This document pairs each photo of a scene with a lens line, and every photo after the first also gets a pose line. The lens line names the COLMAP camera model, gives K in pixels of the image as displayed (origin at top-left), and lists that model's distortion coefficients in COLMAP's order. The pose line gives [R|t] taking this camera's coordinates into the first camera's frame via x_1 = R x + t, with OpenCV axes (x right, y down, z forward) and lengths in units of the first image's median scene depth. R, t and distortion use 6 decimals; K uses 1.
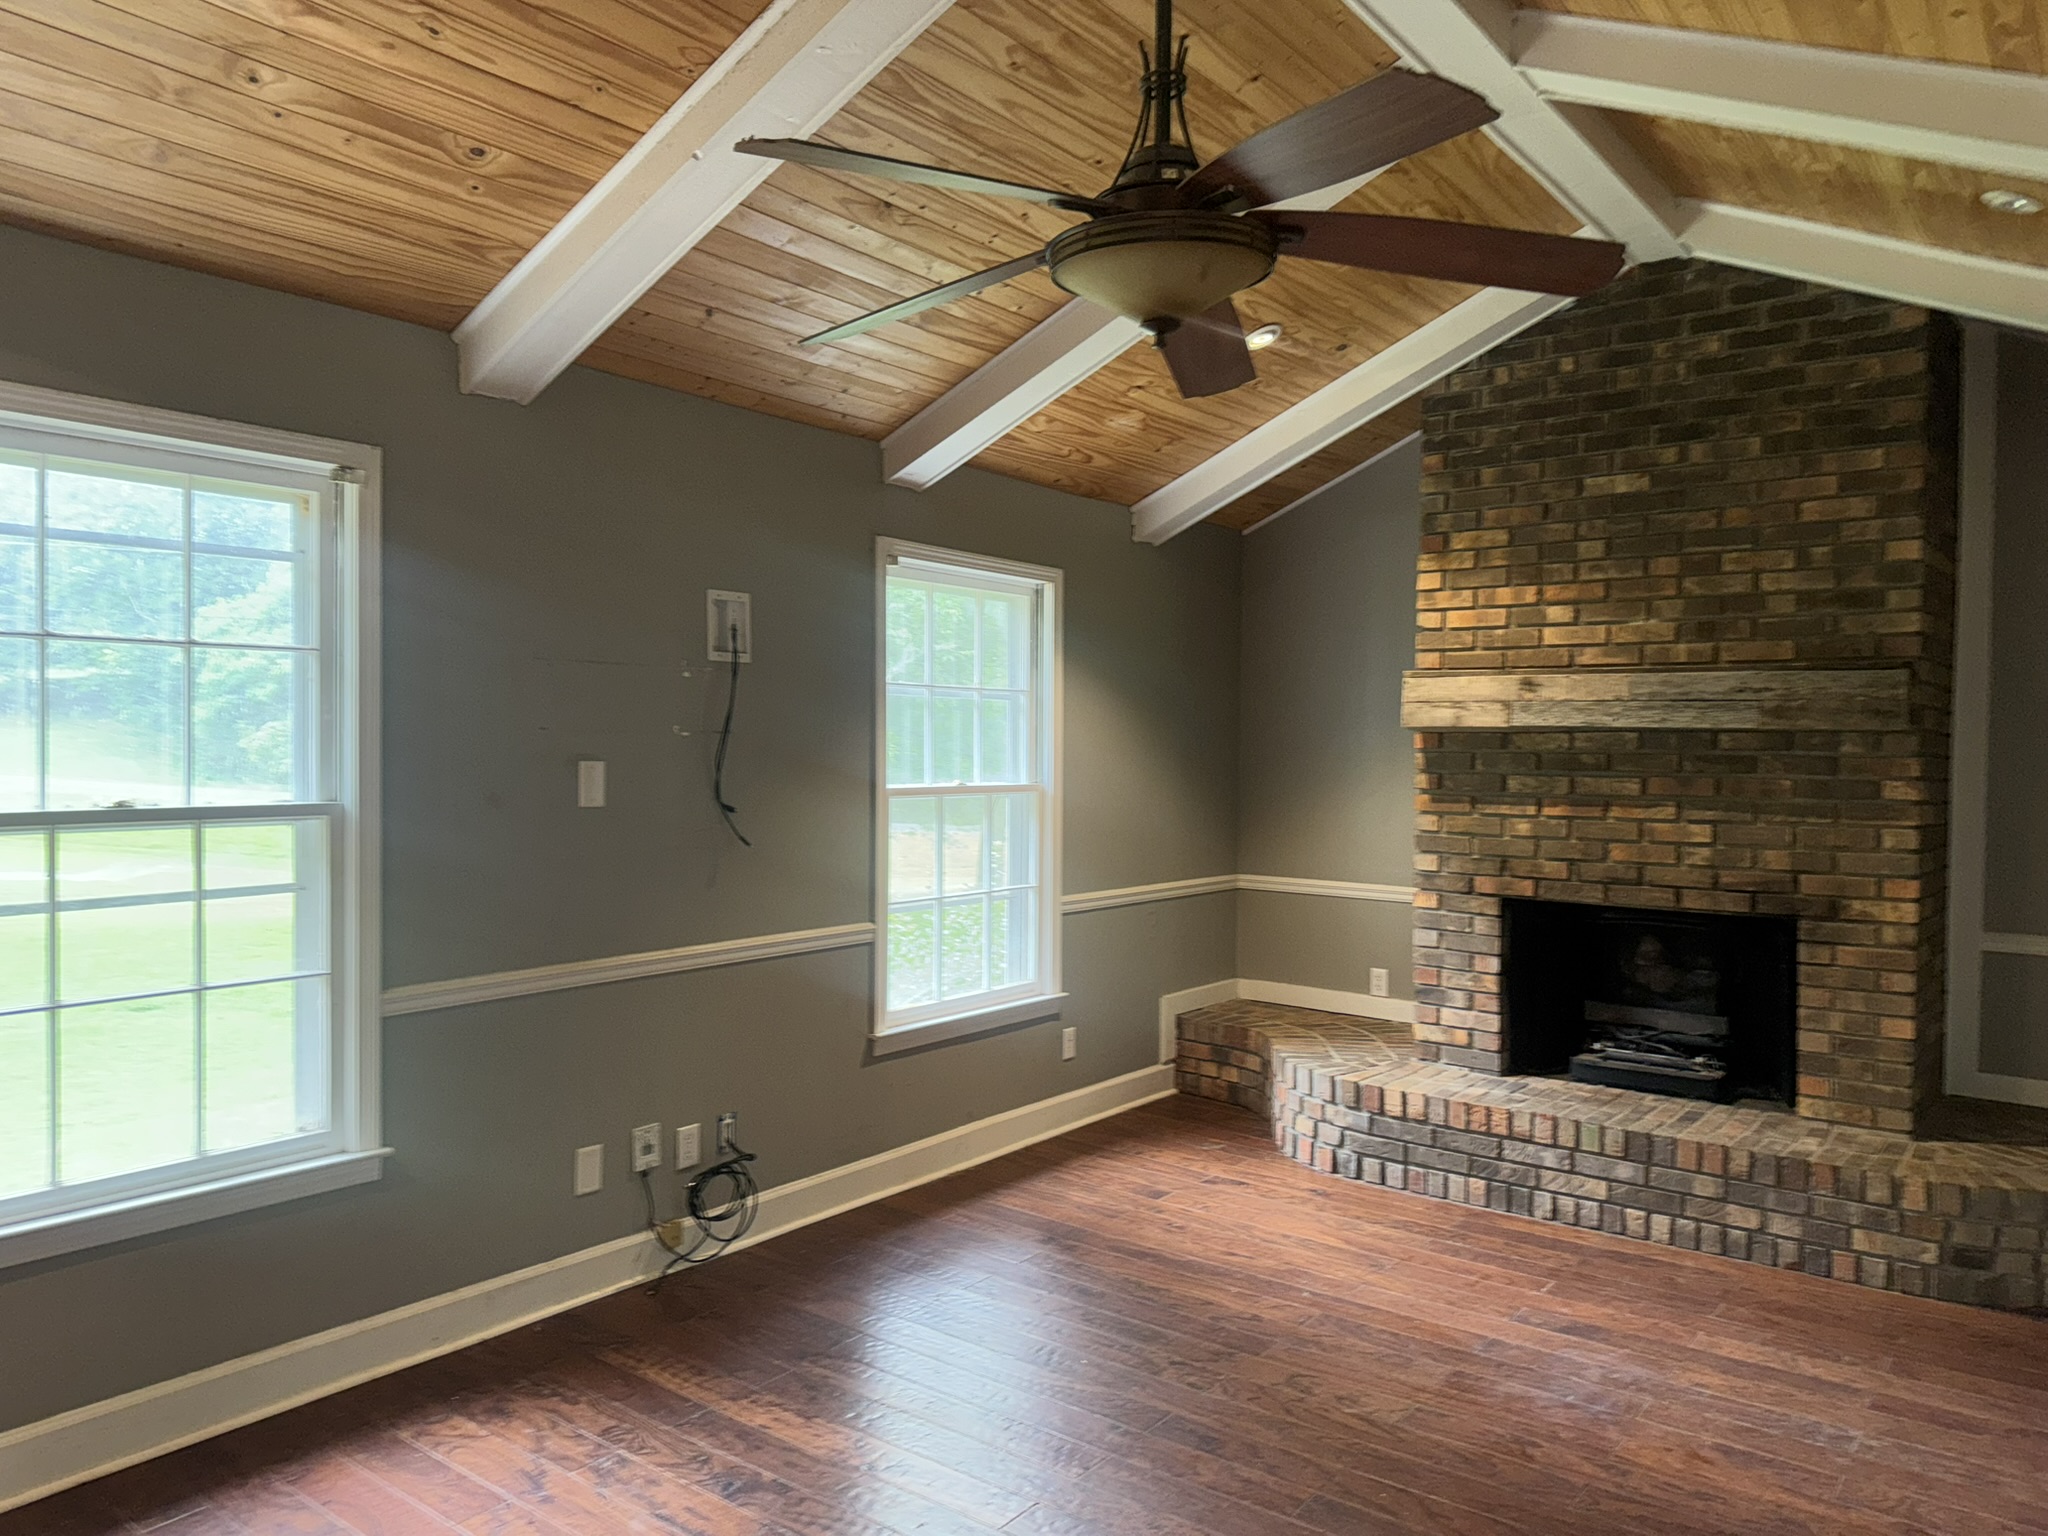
lens RADIAL K [[1446.7, 0, 973.9], [0, 1446.7, 766.7], [0, 0, 1]] dist [-0.001347, -0.017110]
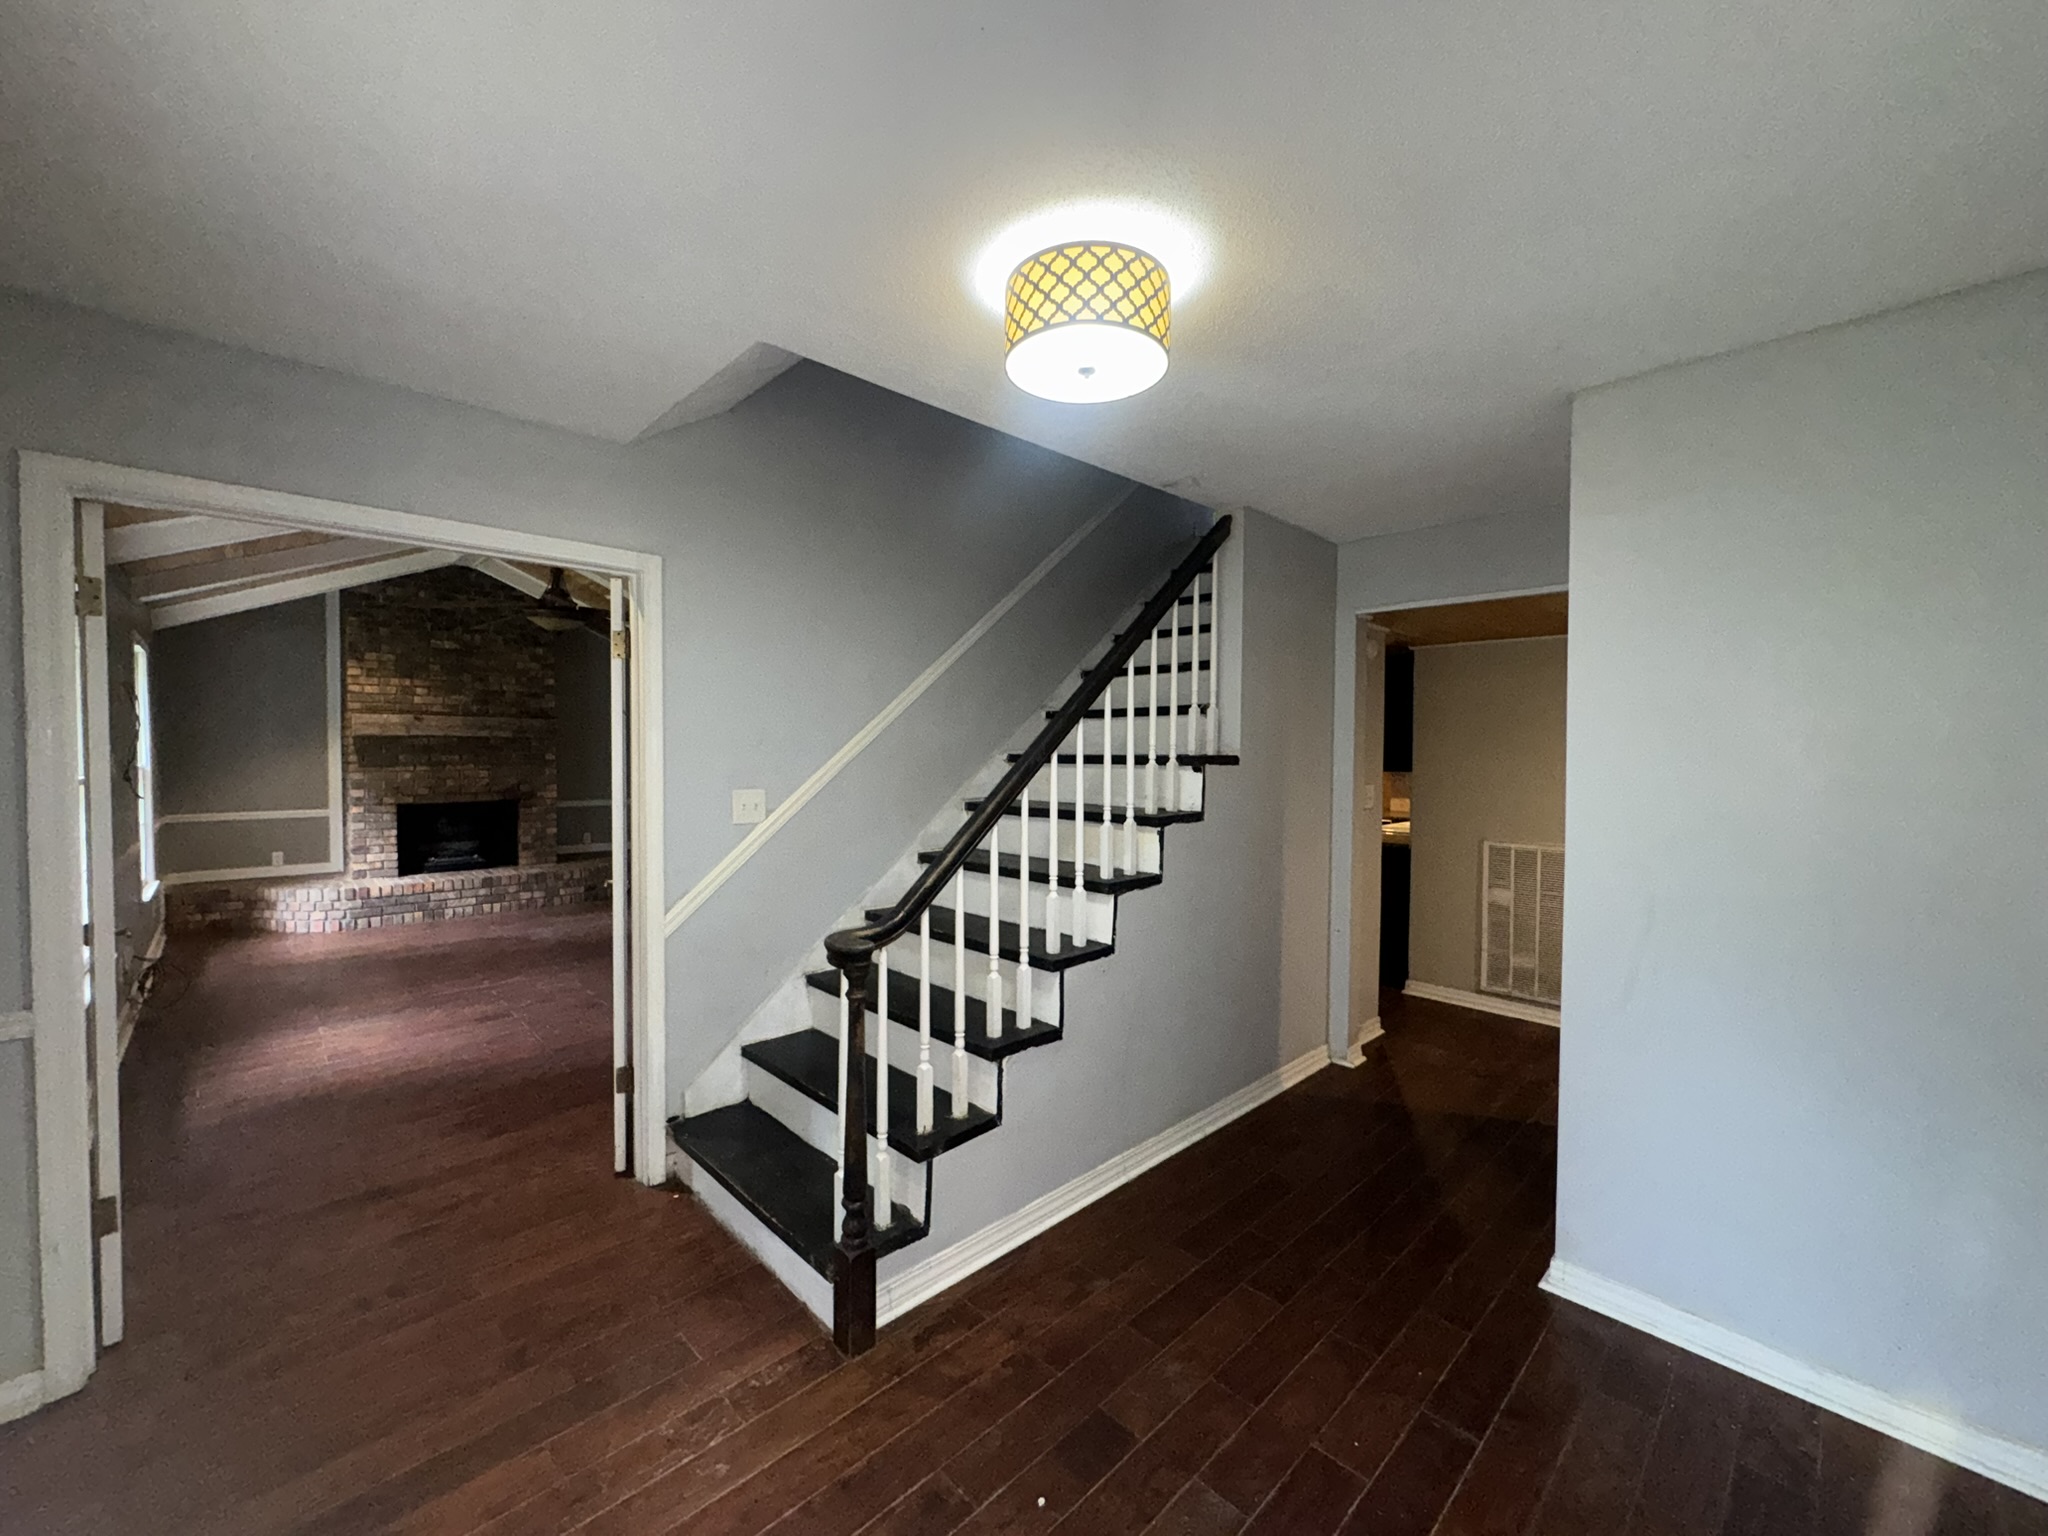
lens RADIAL K [[816.5, 0, 1021.5], [0, 816.5, 765.2], [0, 0, 1]] dist [0.001260, 0.000243]
pose [[0.119812, -0.031106, 0.992309, -0.934249], [0.016299, 0.999436, 0.029362, -0.000040], [-0.992663, 0.012656, 0.120251, -0.233720]]
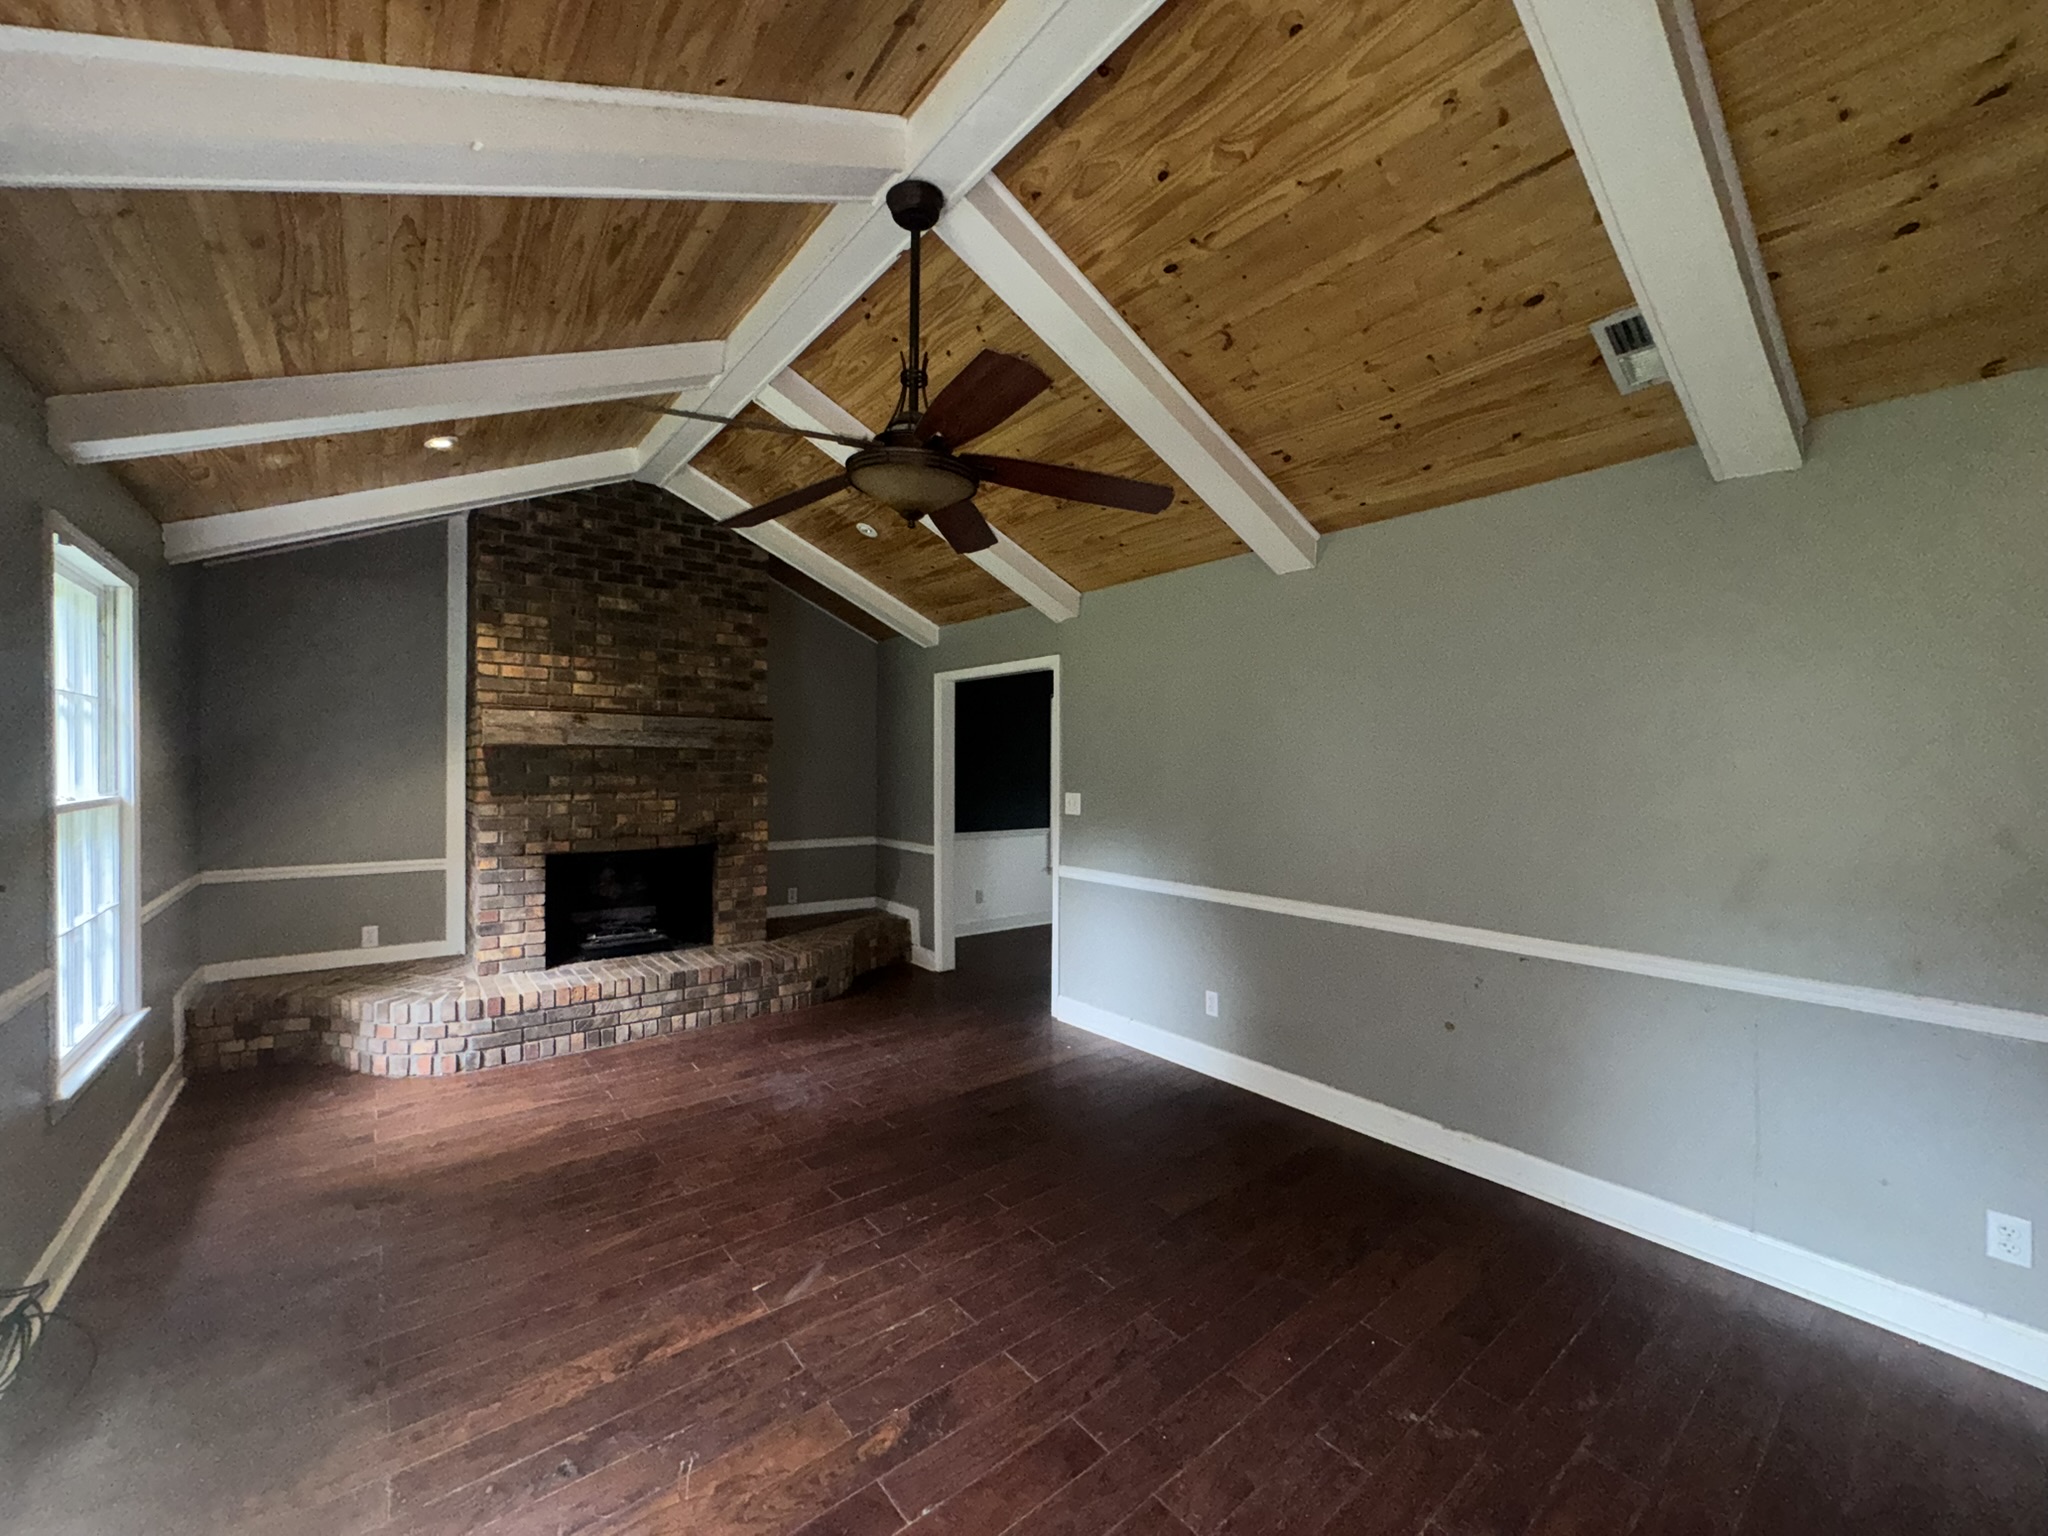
lens RADIAL K [[816.5, 0, 1022.0], [0, 816.5, 766.5], [0, 0, 1]] dist [0.001260, 0.000243]
pose [[0.214164, -0.011963, 0.976725, -0.401171], [0.011914, 0.999883, 0.009634, -0.006870], [-0.976725, 0.009574, 0.214281, 0.331351]]
